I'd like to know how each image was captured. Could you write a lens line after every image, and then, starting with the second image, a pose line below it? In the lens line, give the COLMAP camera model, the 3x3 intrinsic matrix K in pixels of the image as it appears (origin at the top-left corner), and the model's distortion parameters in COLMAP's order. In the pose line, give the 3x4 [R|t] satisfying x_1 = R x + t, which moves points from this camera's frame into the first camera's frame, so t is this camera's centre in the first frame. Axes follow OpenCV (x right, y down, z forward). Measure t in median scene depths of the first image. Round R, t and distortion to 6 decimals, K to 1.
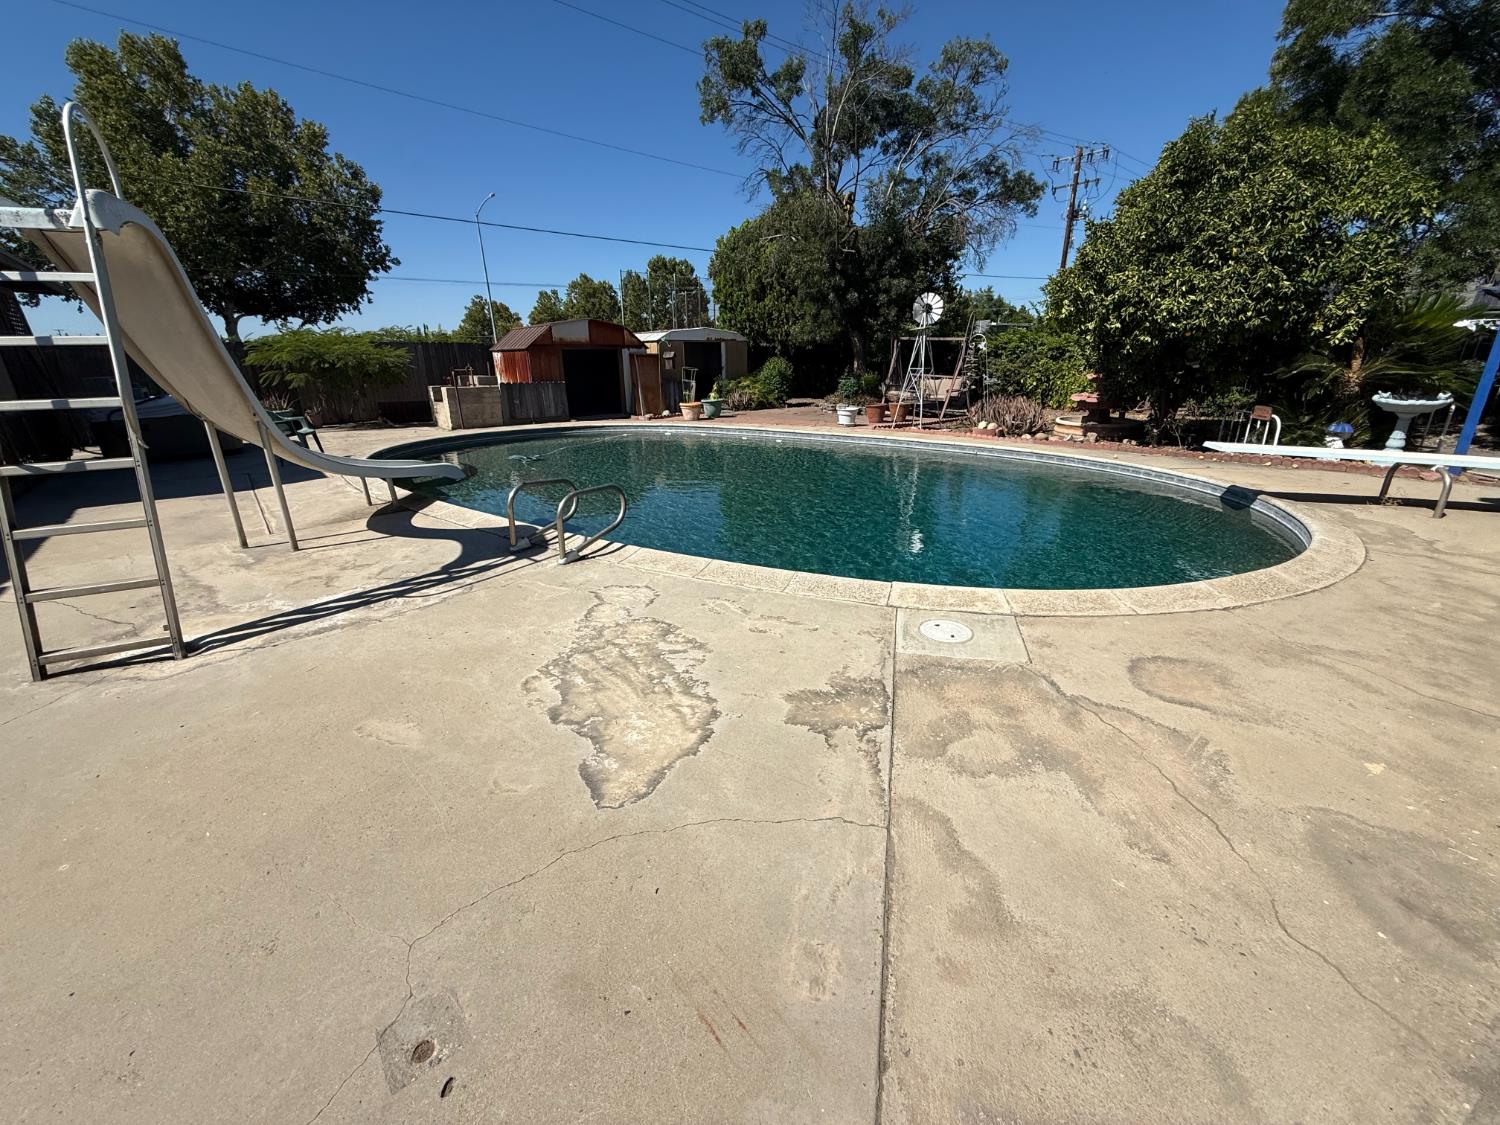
lens RADIAL K [[594.4, 0, 748.9], [0, 594.4, 565.1], [0, 0, 1]] dist [-0.000915, -0.000831]
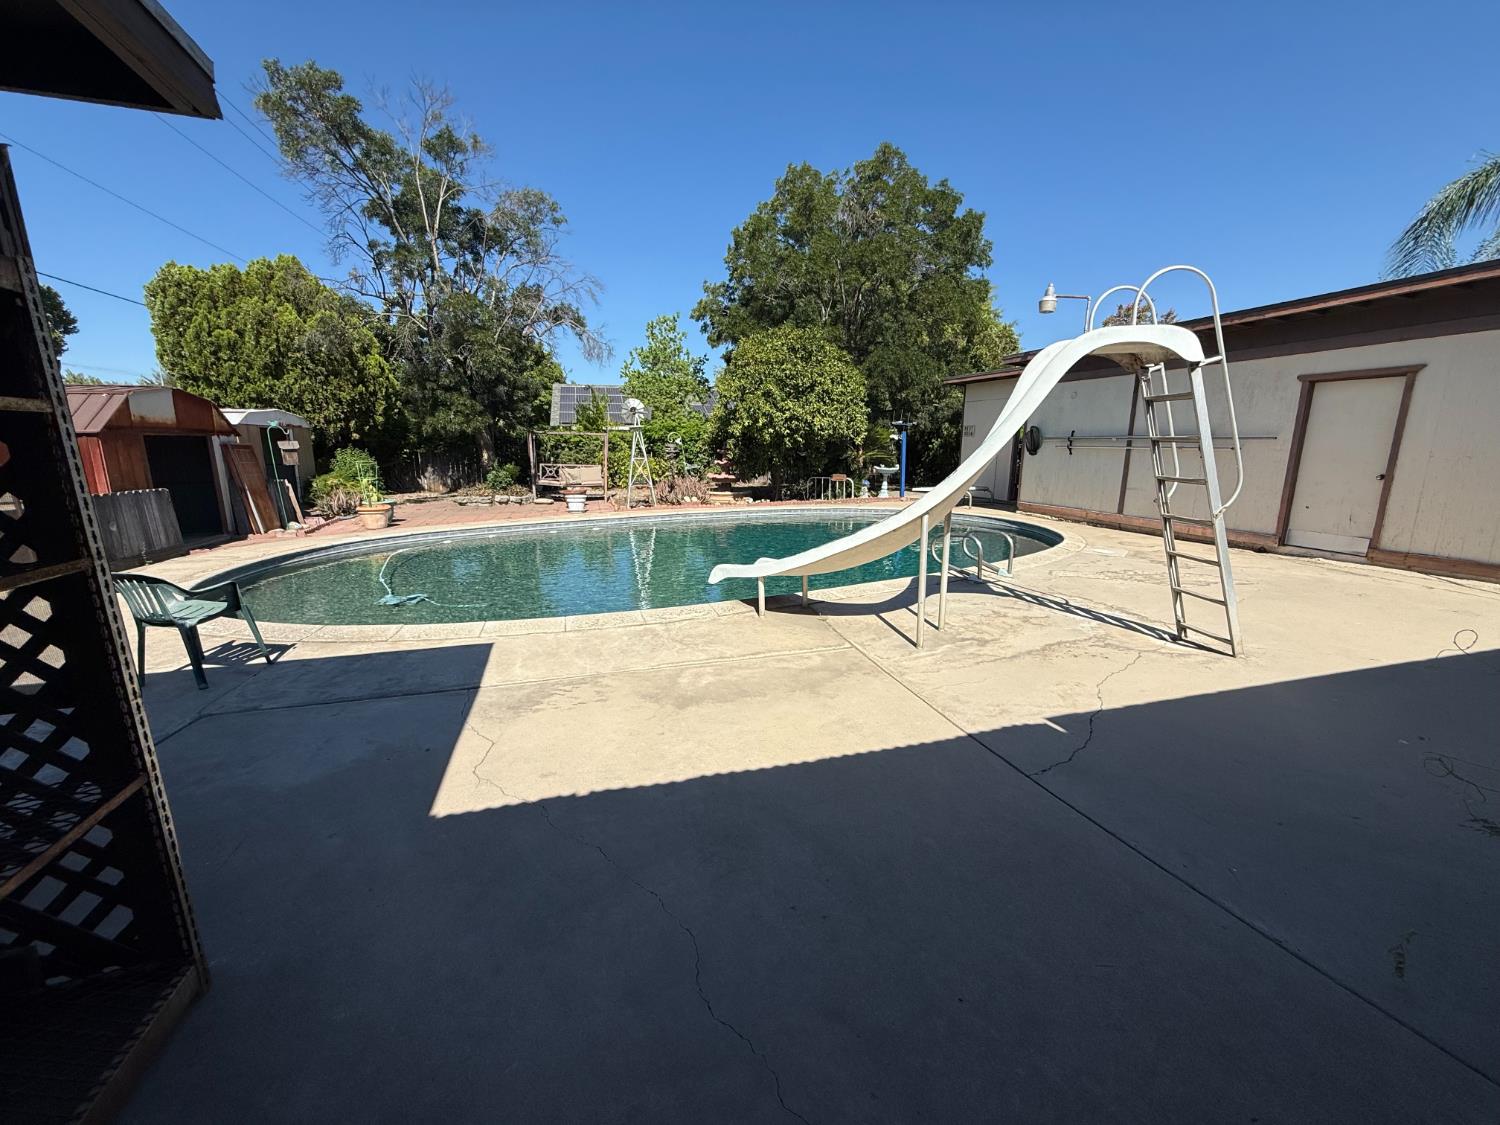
lens RADIAL K [[594.4, 0, 748.9], [0, 594.4, 565.1], [0, 0, 1]] dist [-0.000915, -0.000831]
pose [[0.427950, -0.172285, 0.887230, -0.659644], [0.294486, 0.954673, 0.043338, -0.101478], [-0.854481, 0.242730, 0.459287, 0.283058]]
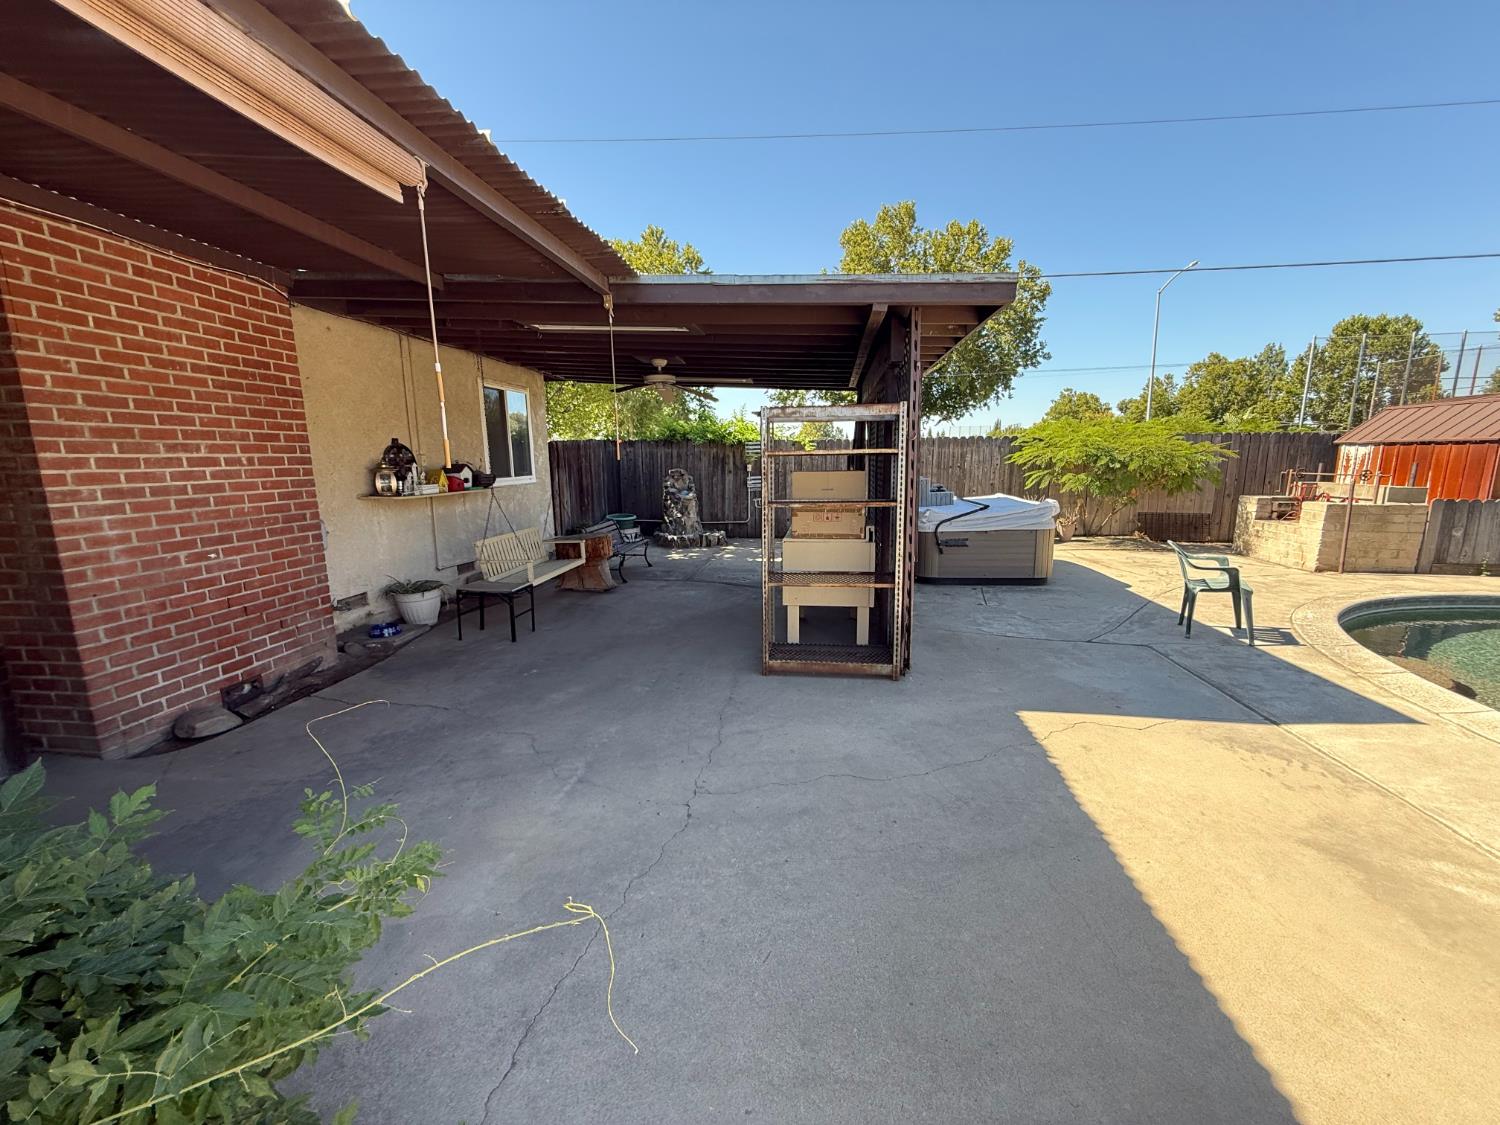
lens RADIAL K [[594.4, 0, 748.9], [0, 594.4, 565.1], [0, 0, 1]] dist [-0.000915, -0.000831]
pose [[0.660386, 0.137366, -0.738255, -0.418312], [-0.240954, 0.969903, -0.035070, -0.071042], [0.711219, 0.201045, 0.673609, 0.175833]]
